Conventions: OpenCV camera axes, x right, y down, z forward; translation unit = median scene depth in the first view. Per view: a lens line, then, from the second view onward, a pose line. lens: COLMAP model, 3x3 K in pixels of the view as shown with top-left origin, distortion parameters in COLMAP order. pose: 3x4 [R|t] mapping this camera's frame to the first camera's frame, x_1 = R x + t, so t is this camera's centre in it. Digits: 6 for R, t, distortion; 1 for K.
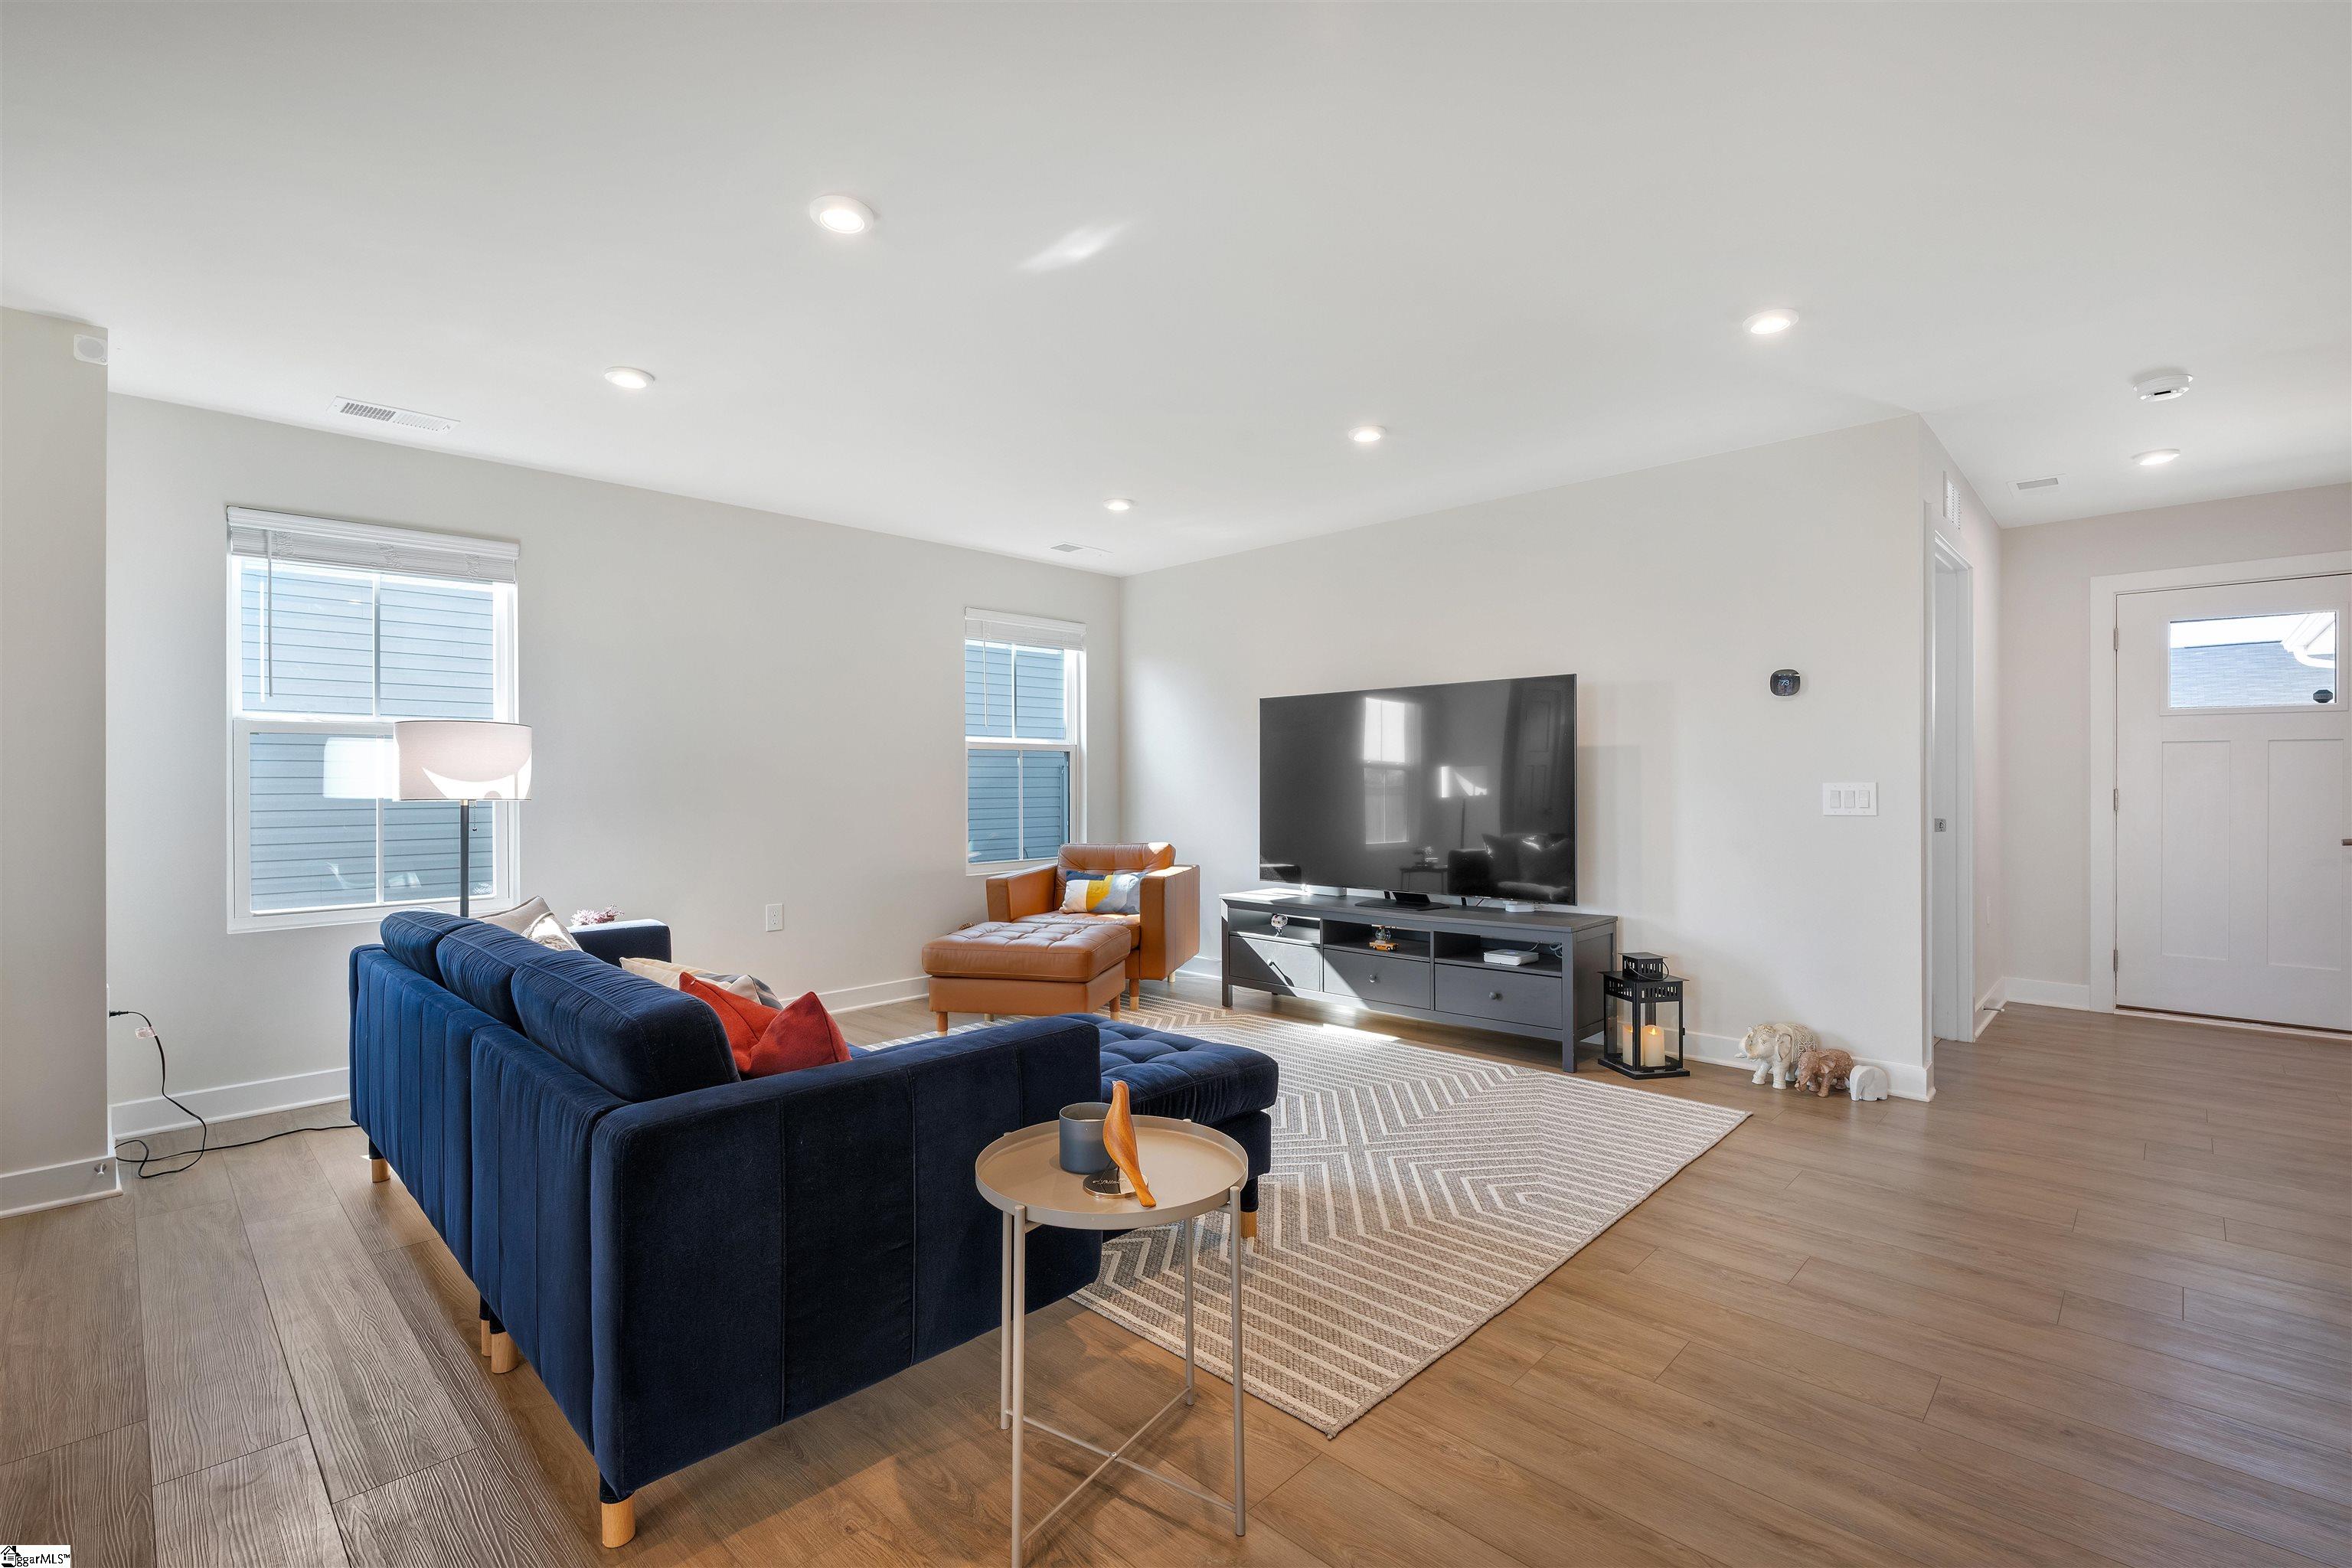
lens RADIAL K [[1058.7, 0, 1225.1], [0, 1058.7, 781.4], [0, 0, 1]] dist [0.000127, -0.001389]
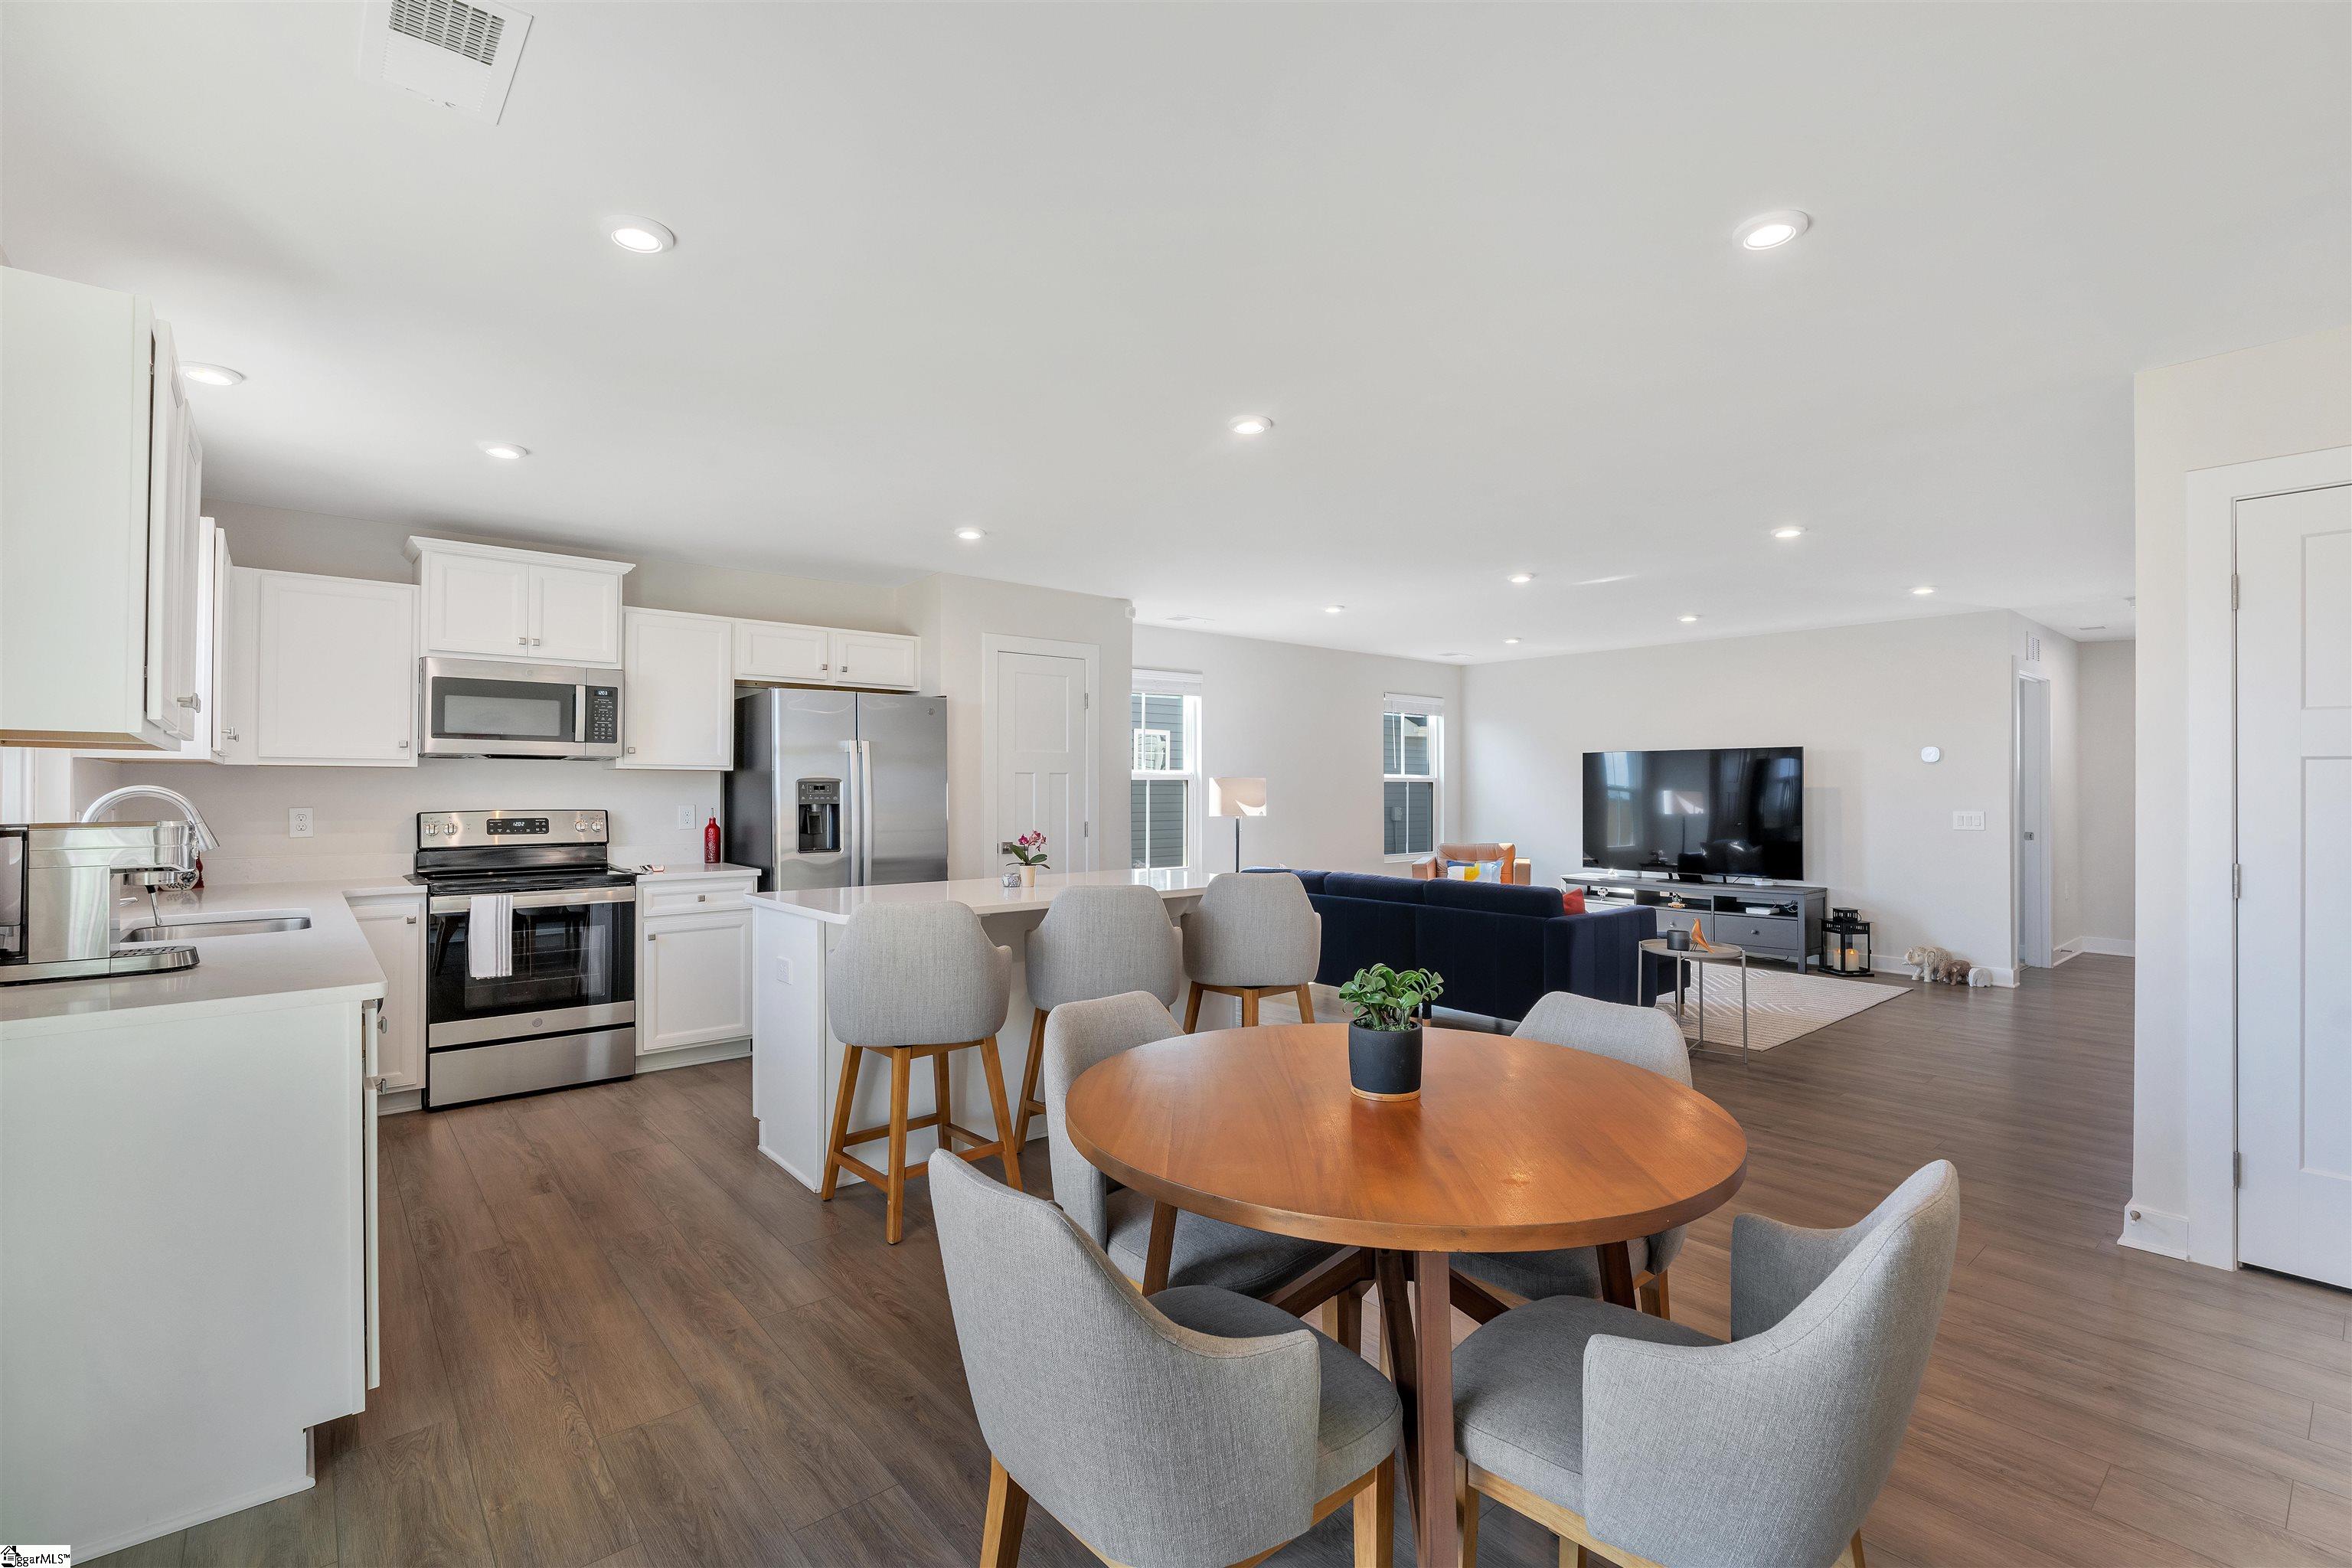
lens RADIAL K [[1058.7, 0, 1243.3], [0, 1058.7, 775.1], [0, 0, 1]] dist [0.000127, -0.001389]
pose [[0.996211, 0.005234, -0.086817, -0.434136], [-0.006423, 0.999889, -0.013424, -0.025859], [0.086737, 0.013931, 0.996134, -0.810447]]
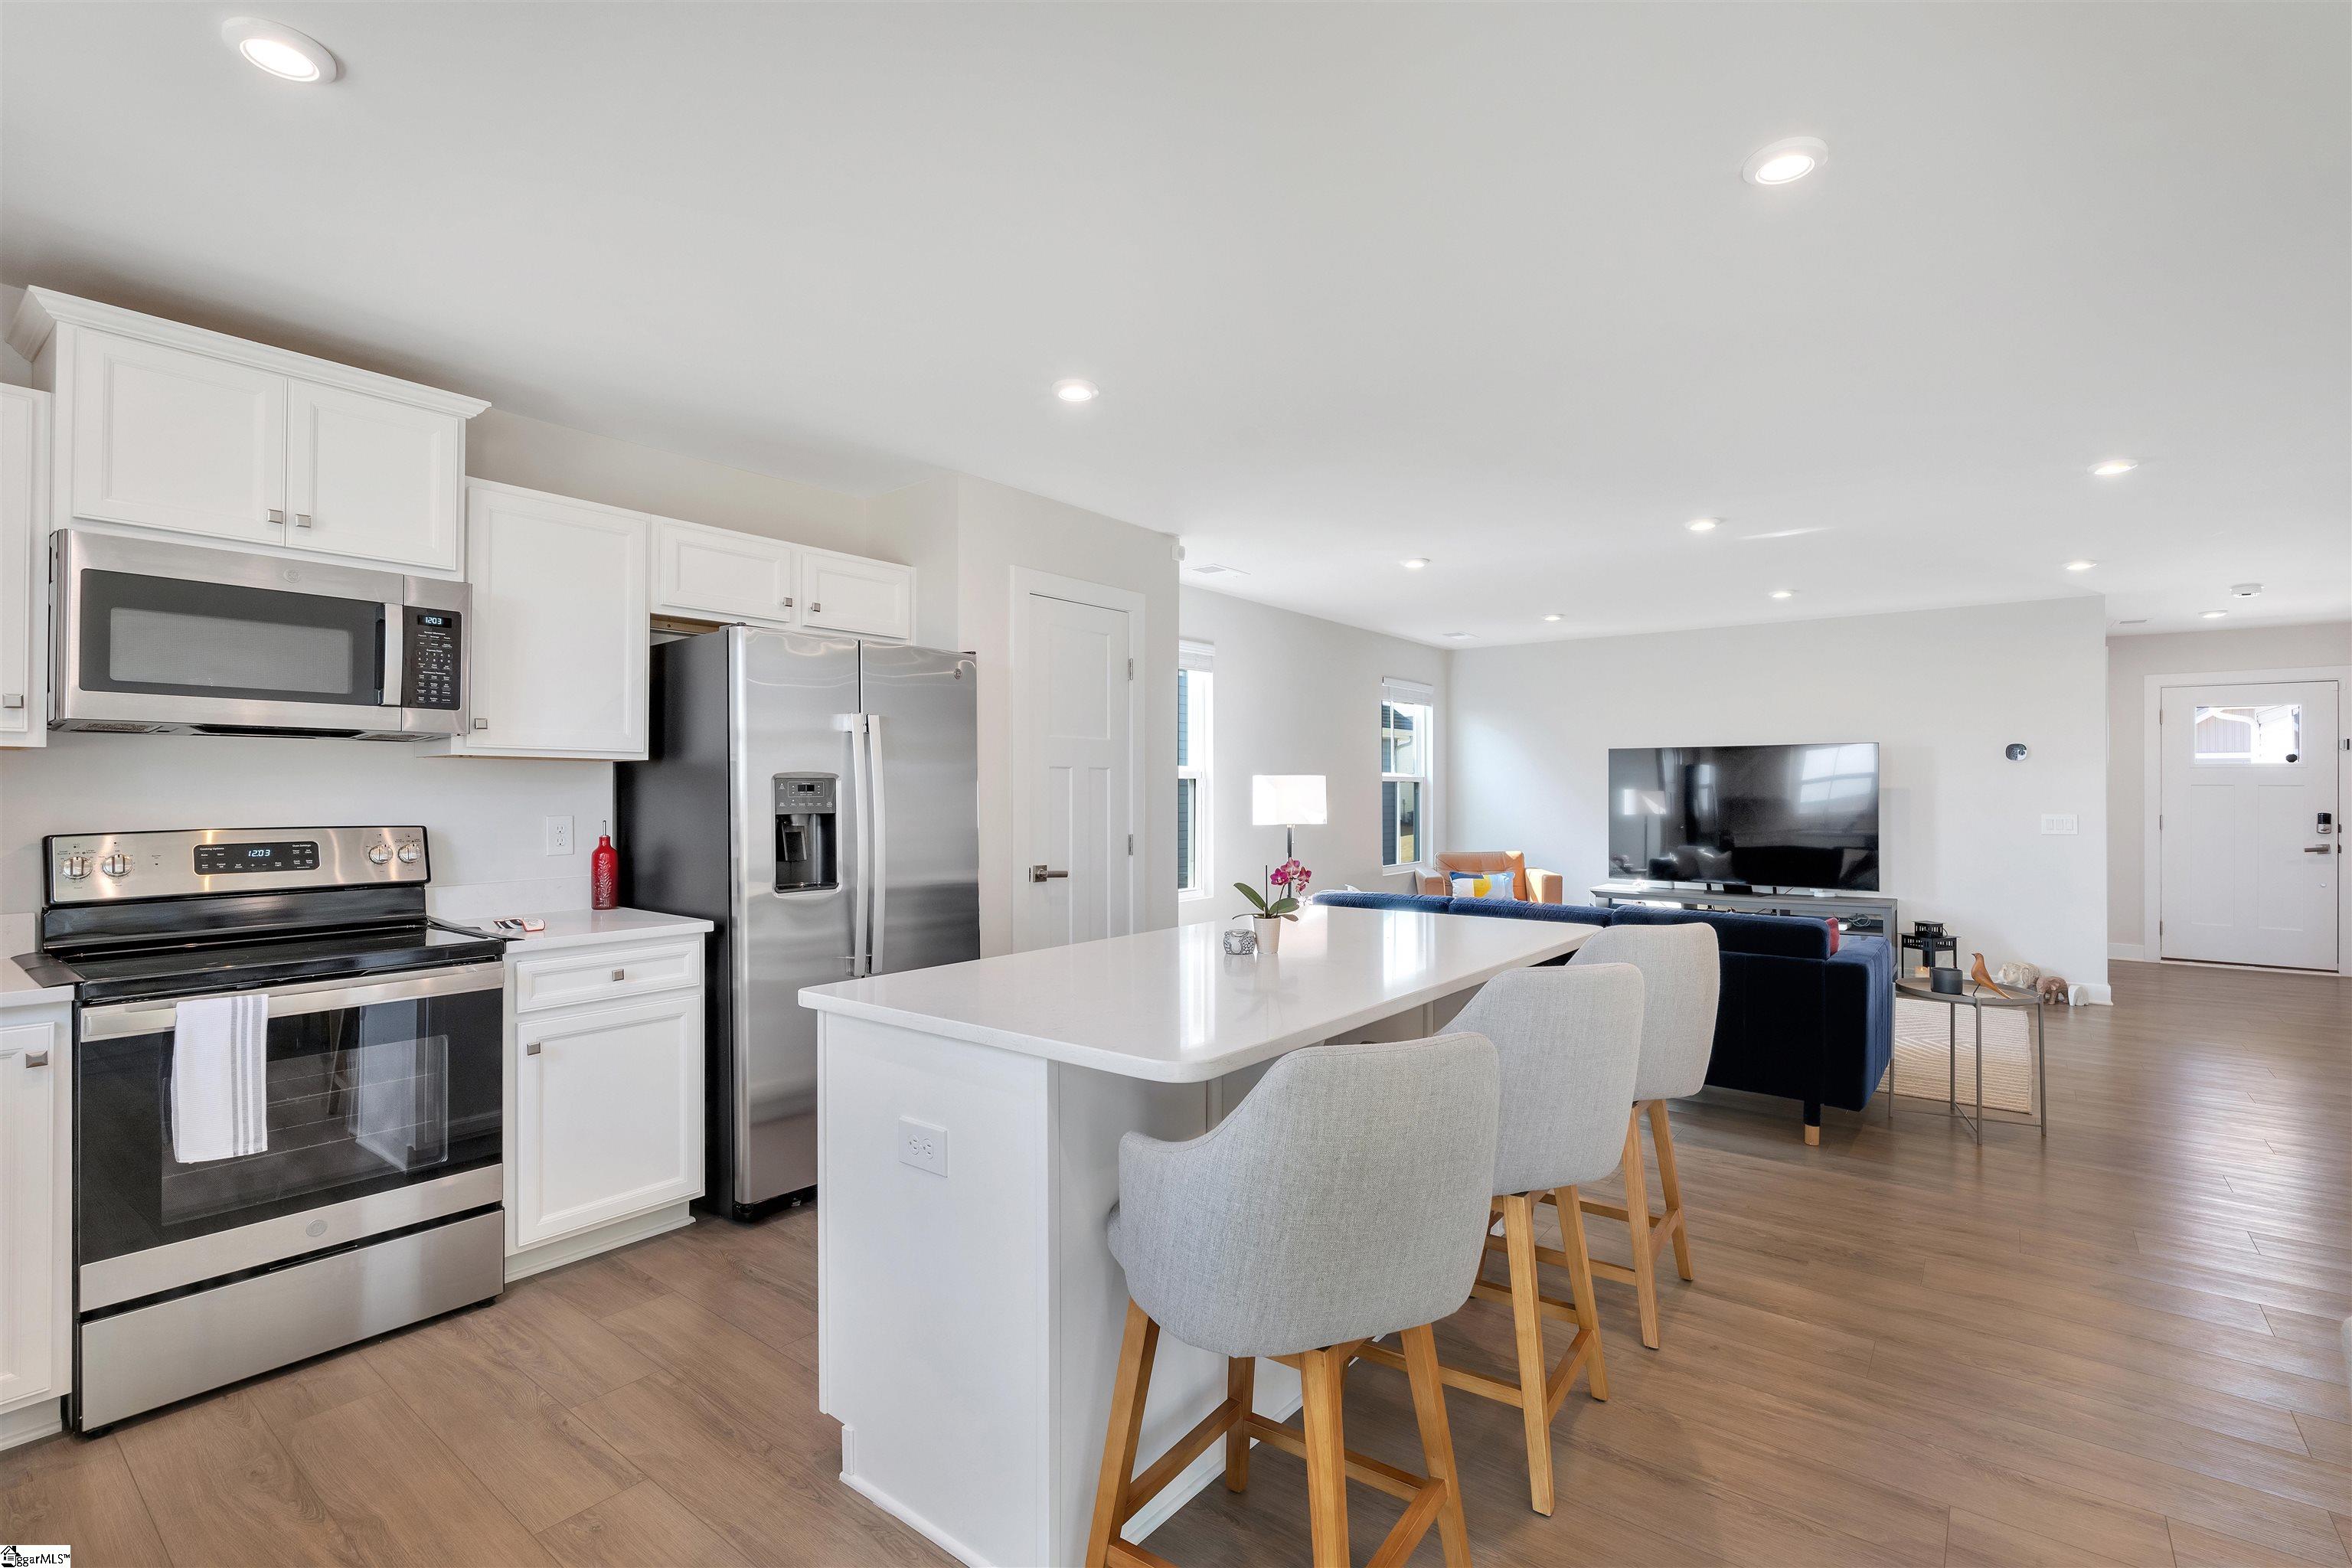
lens RADIAL K [[1058.7, 0, 1236.3], [0, 1058.7, 779.9], [0, 0, 1]] dist [0.000127, -0.001389]
pose [[0.993910, 0.007423, 0.109944, -0.788024], [-0.006323, 0.999926, -0.010348, -0.024559], [-0.110012, 0.009590, 0.993884, -0.447101]]
